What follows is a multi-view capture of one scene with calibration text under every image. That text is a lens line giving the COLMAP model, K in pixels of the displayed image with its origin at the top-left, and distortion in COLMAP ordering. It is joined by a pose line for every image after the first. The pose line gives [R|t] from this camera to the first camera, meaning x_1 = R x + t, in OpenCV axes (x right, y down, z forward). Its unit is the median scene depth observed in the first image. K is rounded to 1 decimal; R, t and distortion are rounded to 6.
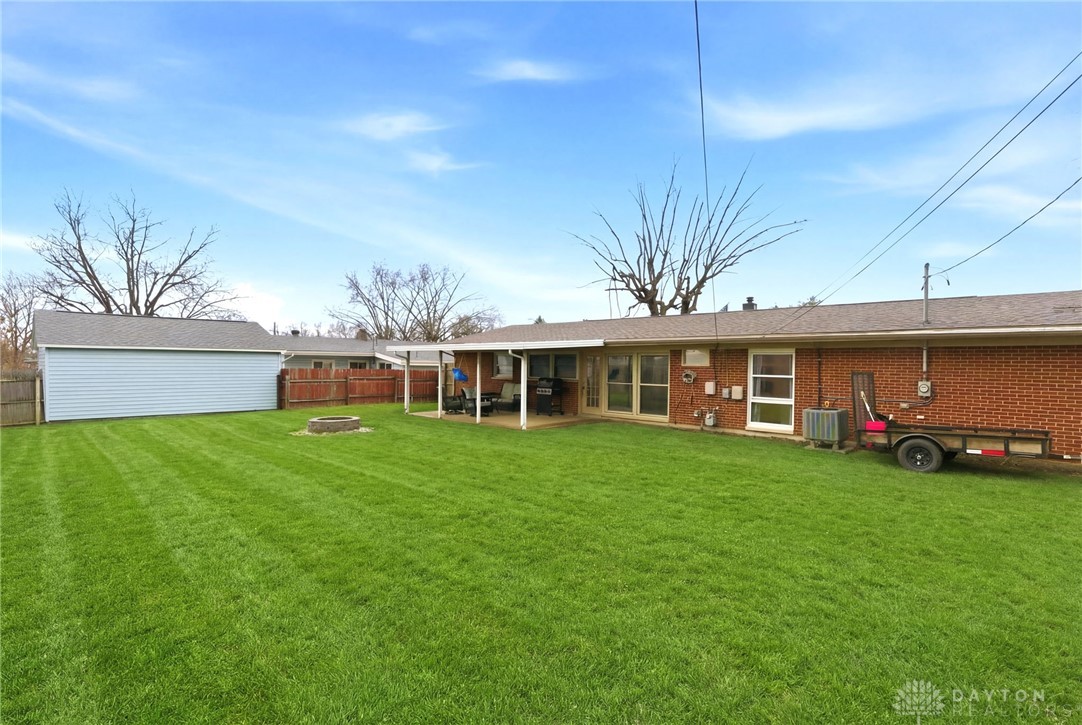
lens RADIAL K [[476.8, 0, 541.0], [0, 476.8, 362.5], [0, 0, 1]] dist [-0.000861, -0.000066]
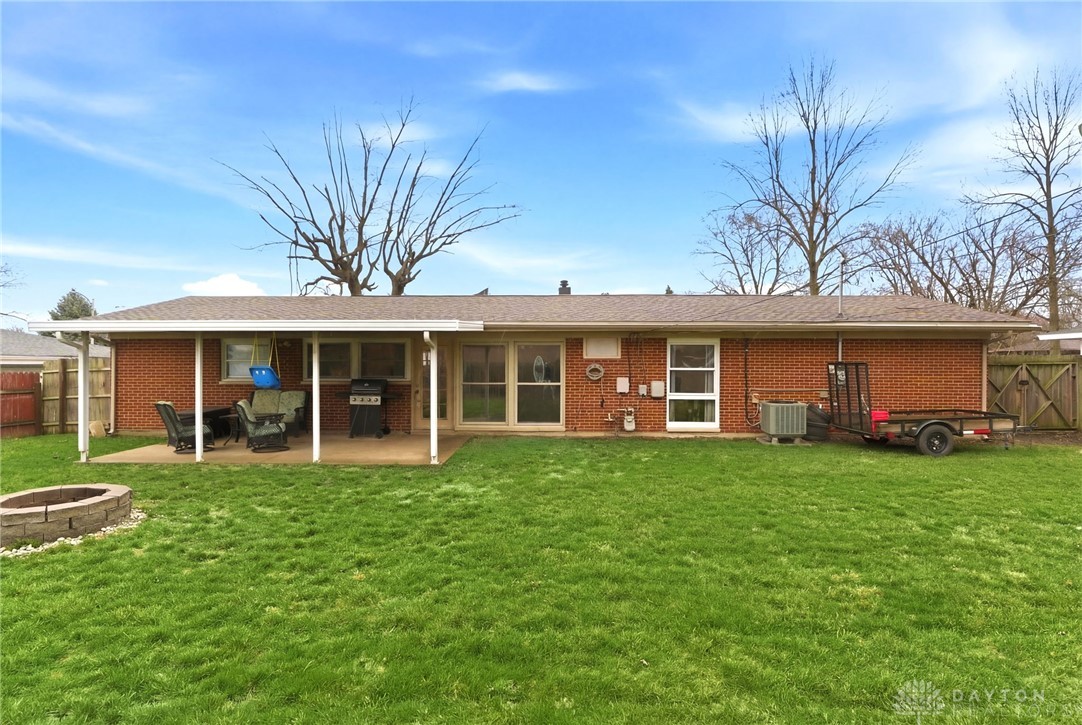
lens RADIAL K [[549.1, 0, 541.0], [0, 549.1, 362.5], [0, 0, 1]] dist [-0.004469, -0.000340]
pose [[0.762758, -0.011681, 0.646579, -0.335977], [0.004862, 0.999912, 0.012329, 0.002184], [-0.646666, -0.006261, 0.762747, 0.339798]]
